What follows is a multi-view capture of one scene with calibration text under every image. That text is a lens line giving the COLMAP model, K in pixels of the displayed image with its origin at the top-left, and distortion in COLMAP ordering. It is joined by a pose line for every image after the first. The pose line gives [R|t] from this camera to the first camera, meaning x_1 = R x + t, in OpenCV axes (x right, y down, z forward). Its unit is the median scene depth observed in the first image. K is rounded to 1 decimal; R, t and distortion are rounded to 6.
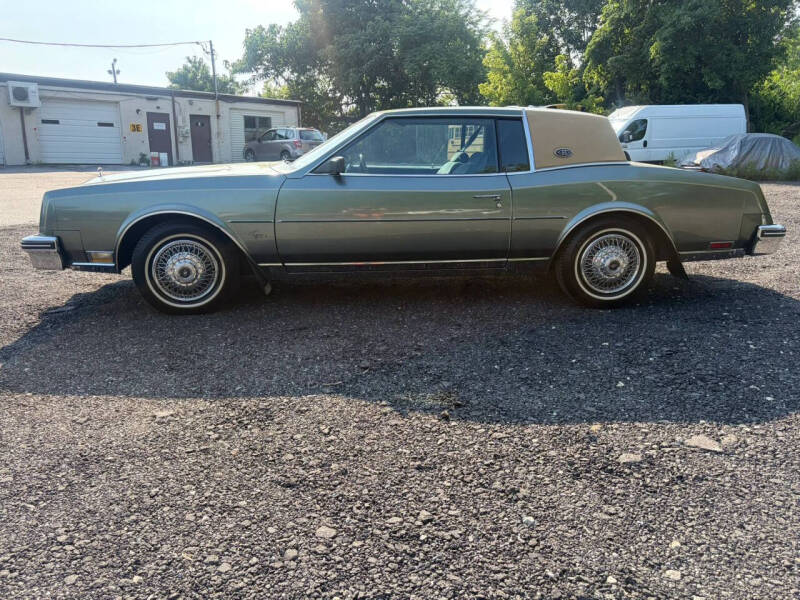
lens RADIAL K [[597.1, 0, 395.4], [0, 597.1, 300.3], [0, 0, 1]] dist [0.045610, -0.049843]
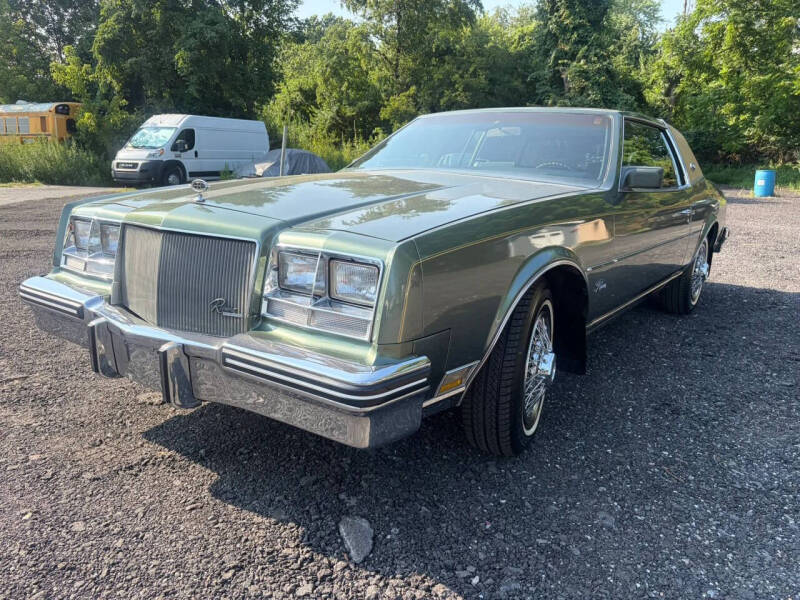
lens RADIAL K [[597.1, 0, 392.9], [0, 597.1, 296.1], [0, 0, 1]] dist [0.045610, -0.049843]
pose [[0.627423, -0.143510, 0.765340, -0.159630], [0.159916, 0.985668, 0.053725, -0.031681], [-0.762081, 0.088681, 0.641380, 0.142693]]
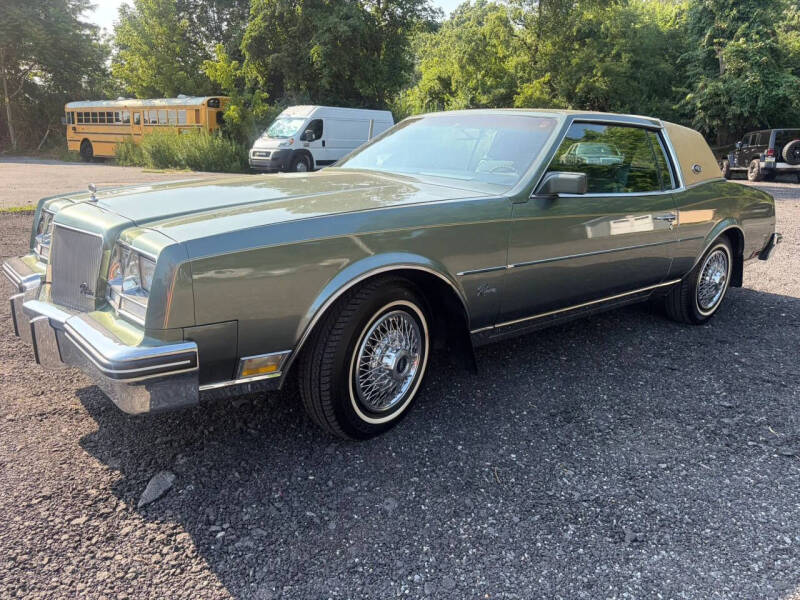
lens RADIAL K [[597.1, 0, 399.9], [0, 597.1, 295.7], [0, 0, 1]] dist [0.045610, -0.049843]
pose [[0.788878, -0.117084, 0.603293, -0.130874], [0.114533, 0.992495, 0.042852, -0.026874], [-0.603782, 0.035292, 0.796368, 0.101242]]
